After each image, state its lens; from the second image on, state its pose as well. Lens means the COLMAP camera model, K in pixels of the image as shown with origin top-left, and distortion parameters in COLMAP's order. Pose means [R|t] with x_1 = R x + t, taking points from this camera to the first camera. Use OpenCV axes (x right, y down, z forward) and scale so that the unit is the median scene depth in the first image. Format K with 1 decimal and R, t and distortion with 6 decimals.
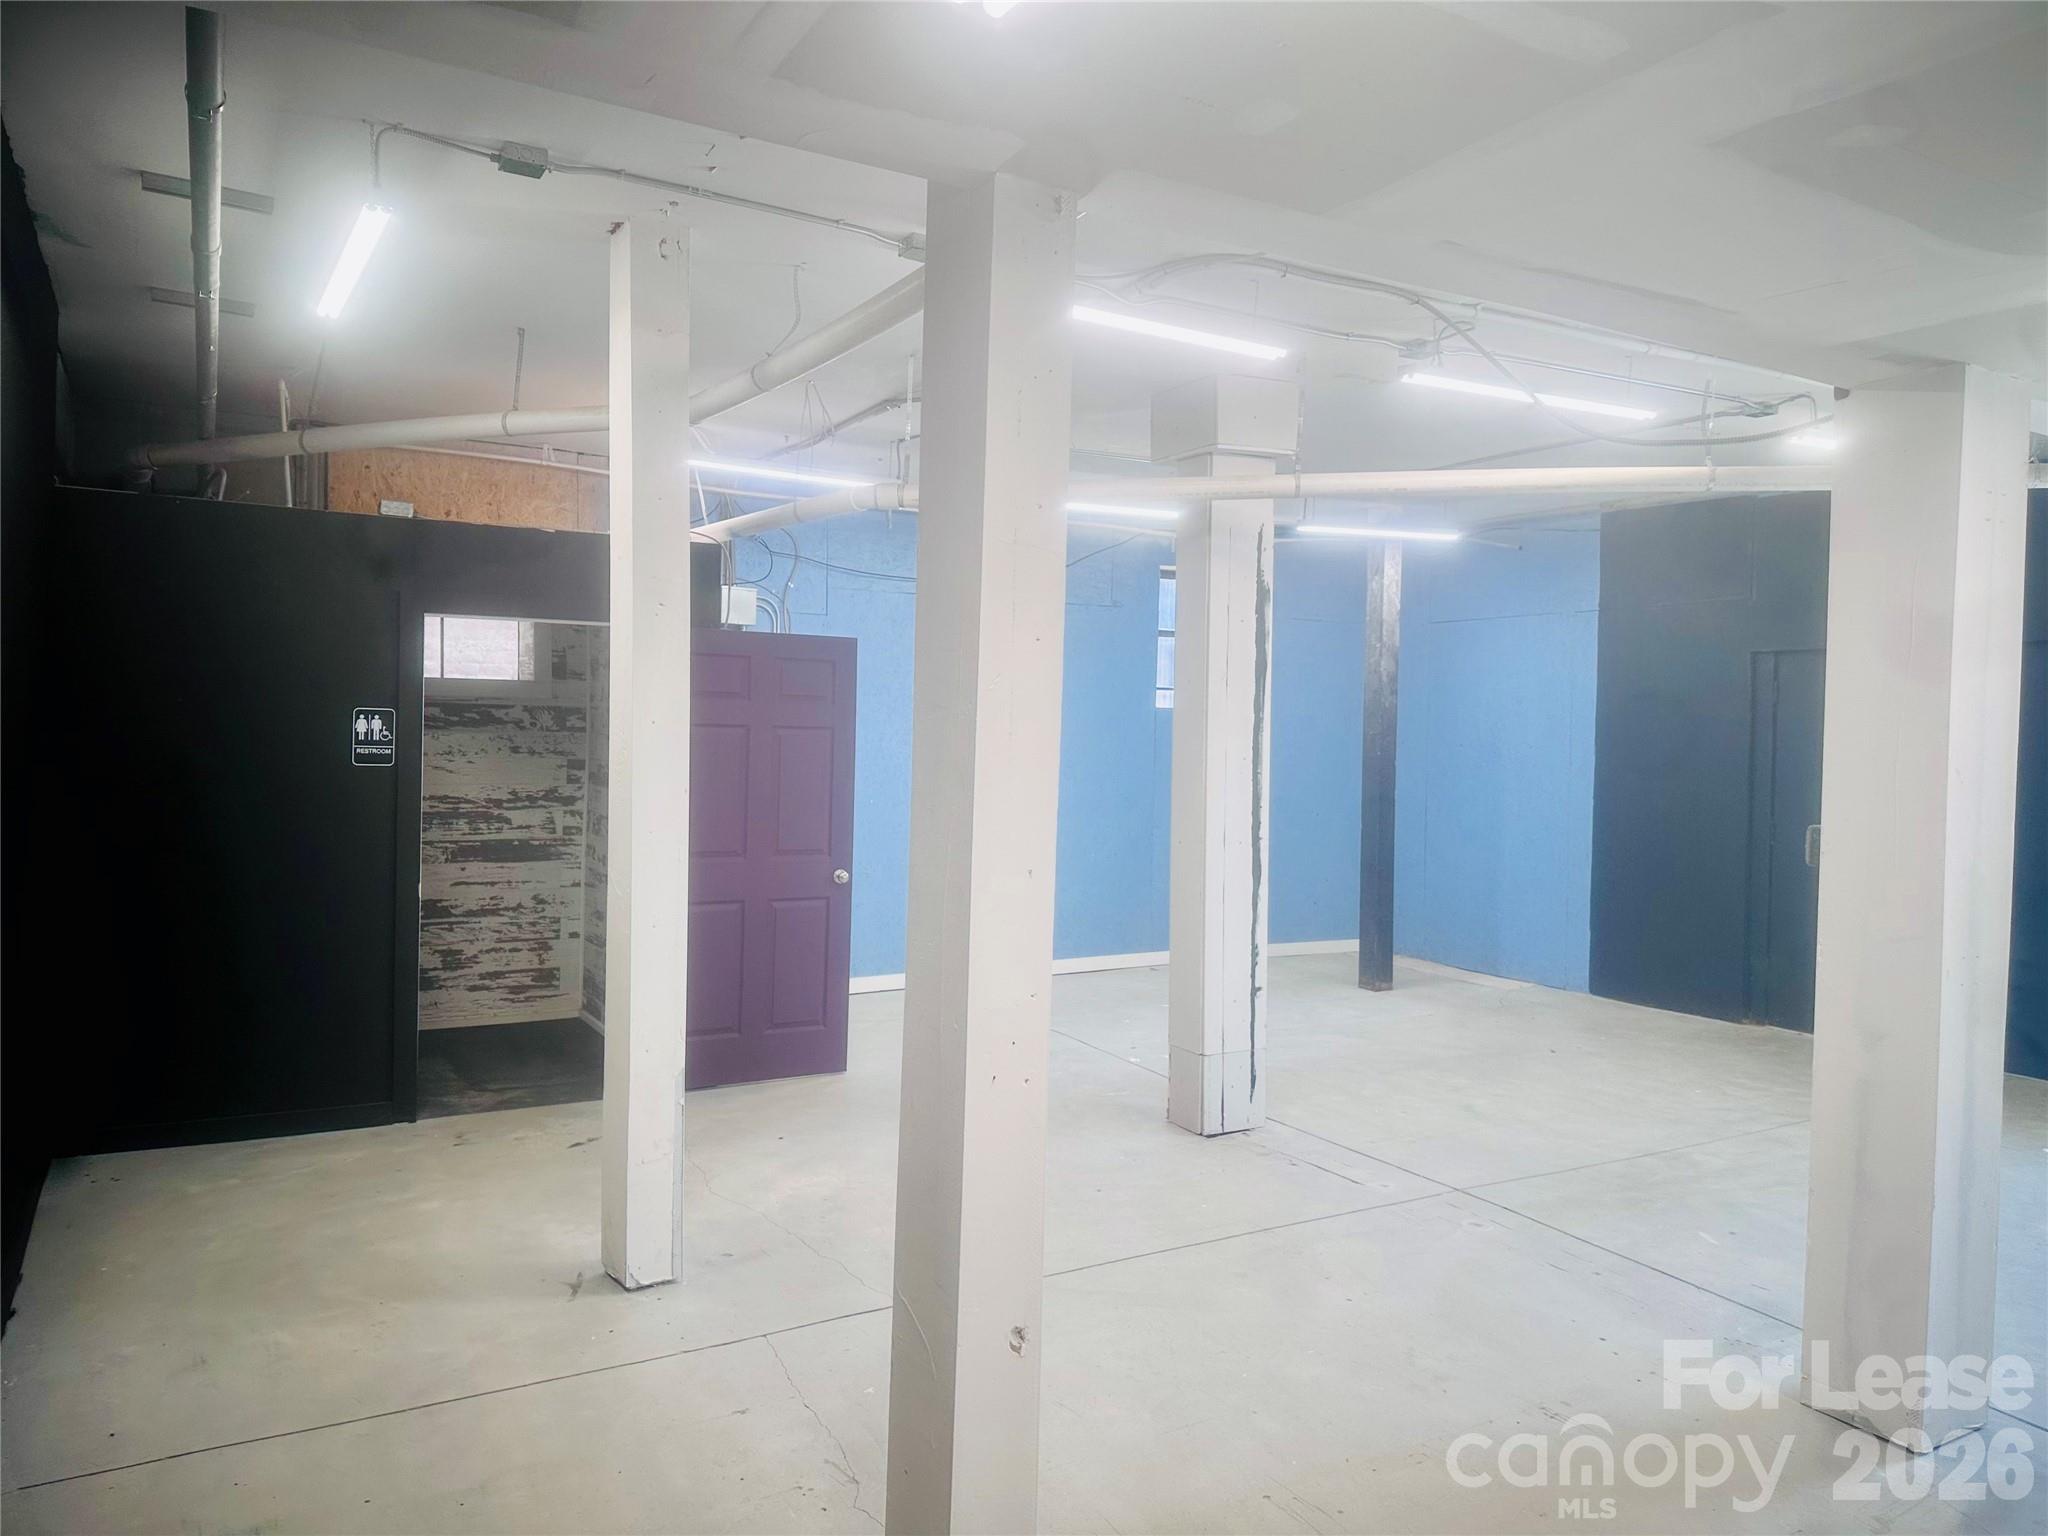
lens RADIAL K [[1454.3, 0, 1026.5], [0, 1454.3, 758.0], [0, 0, 1]] dist [0.140682, -0.264407]
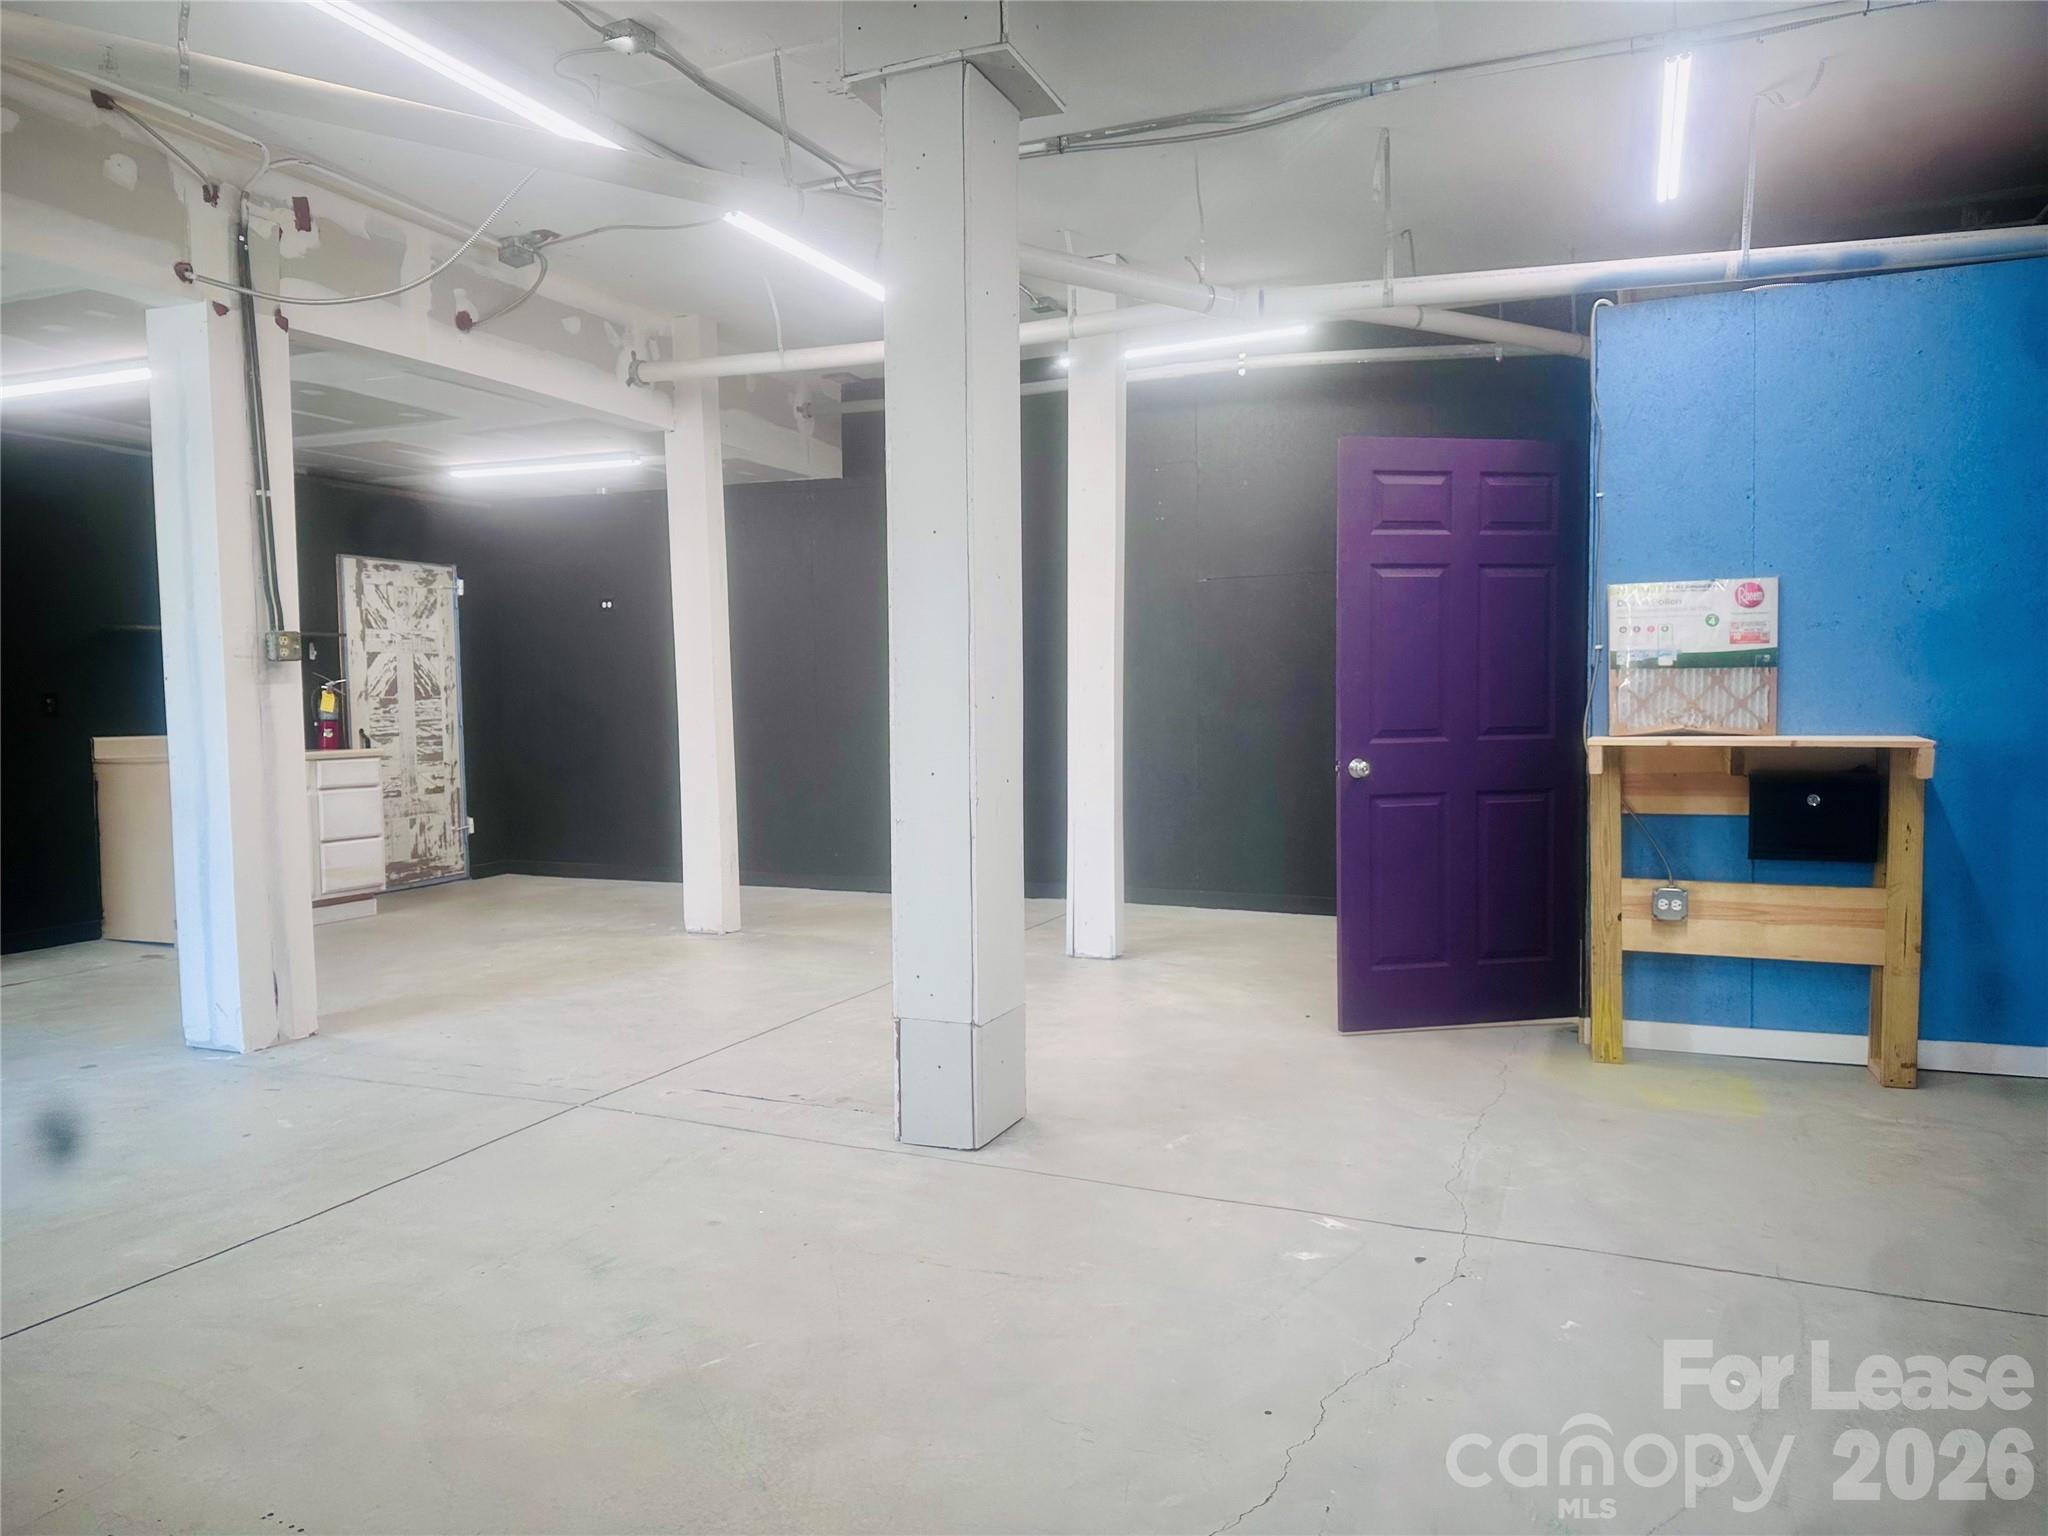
lens RADIAL K [[1454.3, 0, 1026.5], [0, 1454.3, 758.0], [0, 0, 1]] dist [0.140682, -0.264407]
pose [[-0.803203, 0.014164, -0.595537, 0.417036], [-0.020992, 0.998423, 0.052058, 0.039373], [0.595336, 0.054314, -0.801639, 1.291627]]
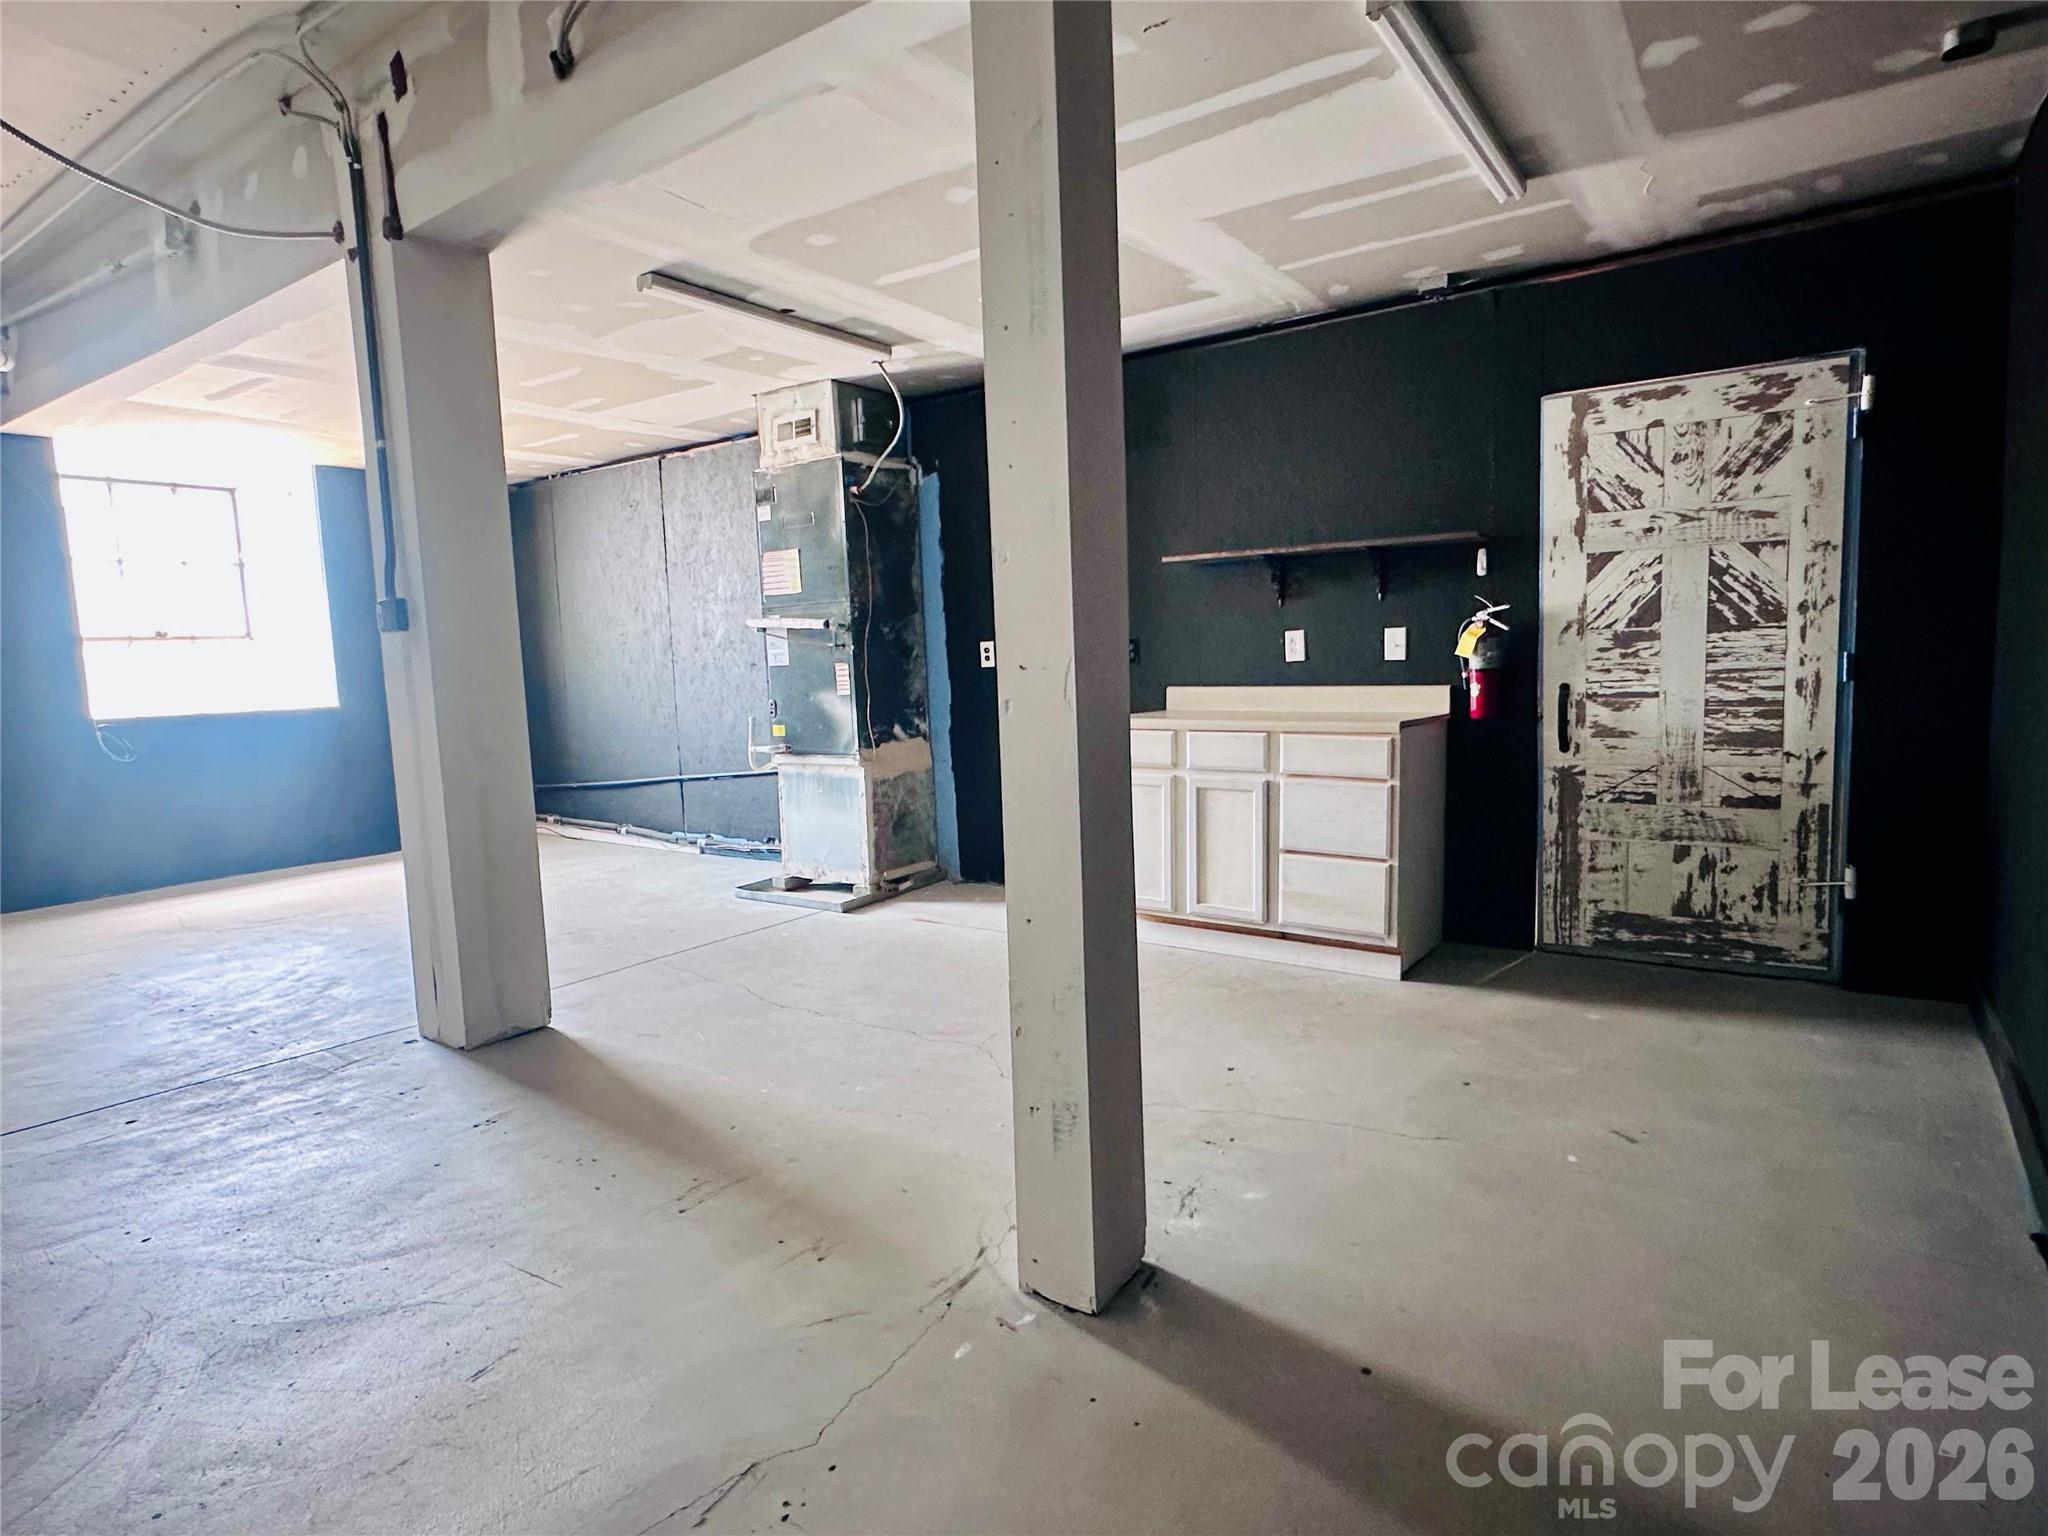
lens RADIAL K [[1135.9, 0, 1016.8], [0, 1135.9, 764.3], [0, 0, 1]] dist [-0.001640, 0.000787]
pose [[-0.404828, -0.103721, 0.908491, -0.274353], [0.048816, 0.989677, 0.134743, 0.040680], [-0.913089, 0.098896, -0.395585, 0.469590]]
